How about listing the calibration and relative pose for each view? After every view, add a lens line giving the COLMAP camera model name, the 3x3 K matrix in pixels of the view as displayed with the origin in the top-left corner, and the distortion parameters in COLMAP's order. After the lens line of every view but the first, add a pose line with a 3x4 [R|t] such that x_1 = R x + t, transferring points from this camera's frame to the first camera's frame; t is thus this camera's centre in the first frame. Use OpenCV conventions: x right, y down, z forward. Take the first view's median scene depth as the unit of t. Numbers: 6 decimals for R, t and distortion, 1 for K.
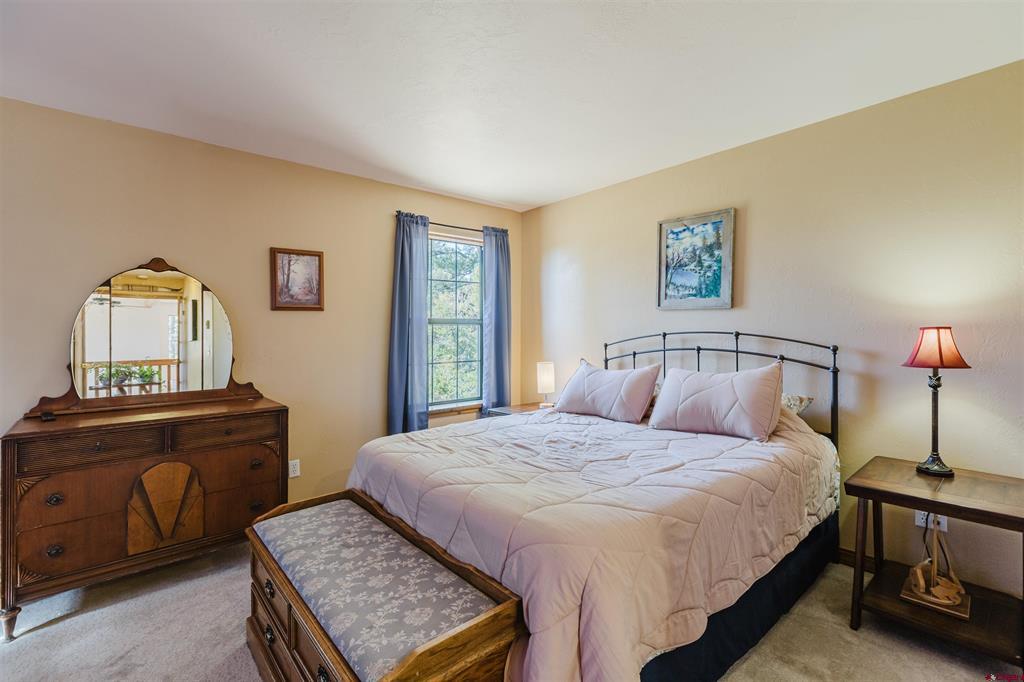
lens RADIAL K [[461.8, 0, 506.6], [0, 461.8, 336.0], [0, 0, 1]] dist [0.008008, -0.000718]
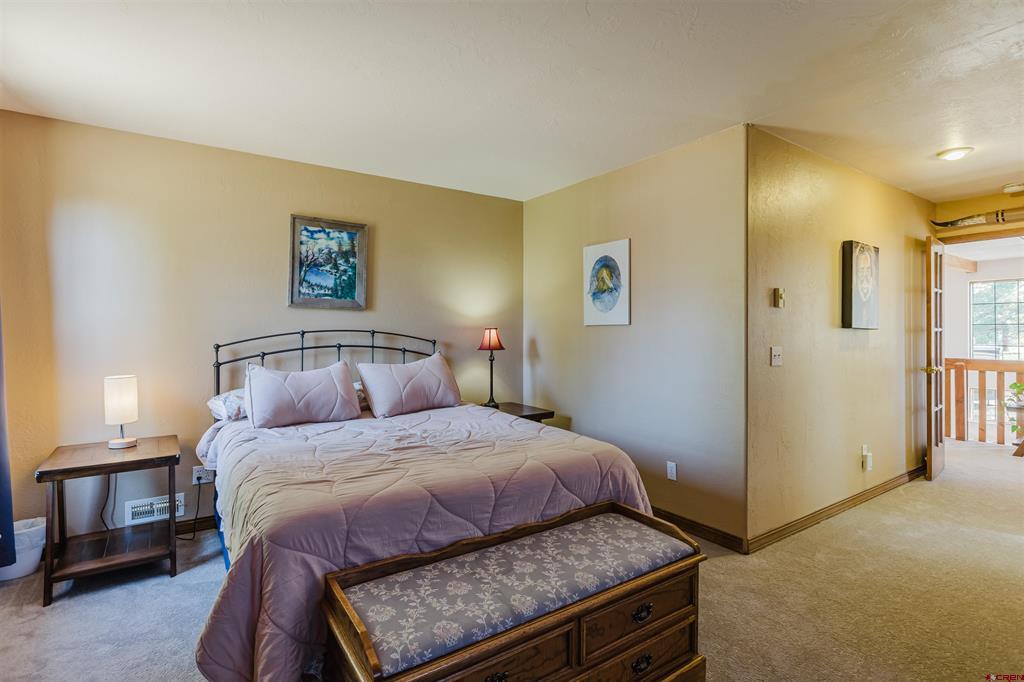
lens RADIAL K [[496.4, 0, 507.7], [0, 496.4, 336.4], [0, 0, 1]] dist [-0.006225, -0.000056]
pose [[0.102187, -0.006522, 0.994744, -0.694161], [0.006826, 0.999960, 0.005855, 0.001409], [-0.994742, 0.006192, 0.102227, 0.489835]]
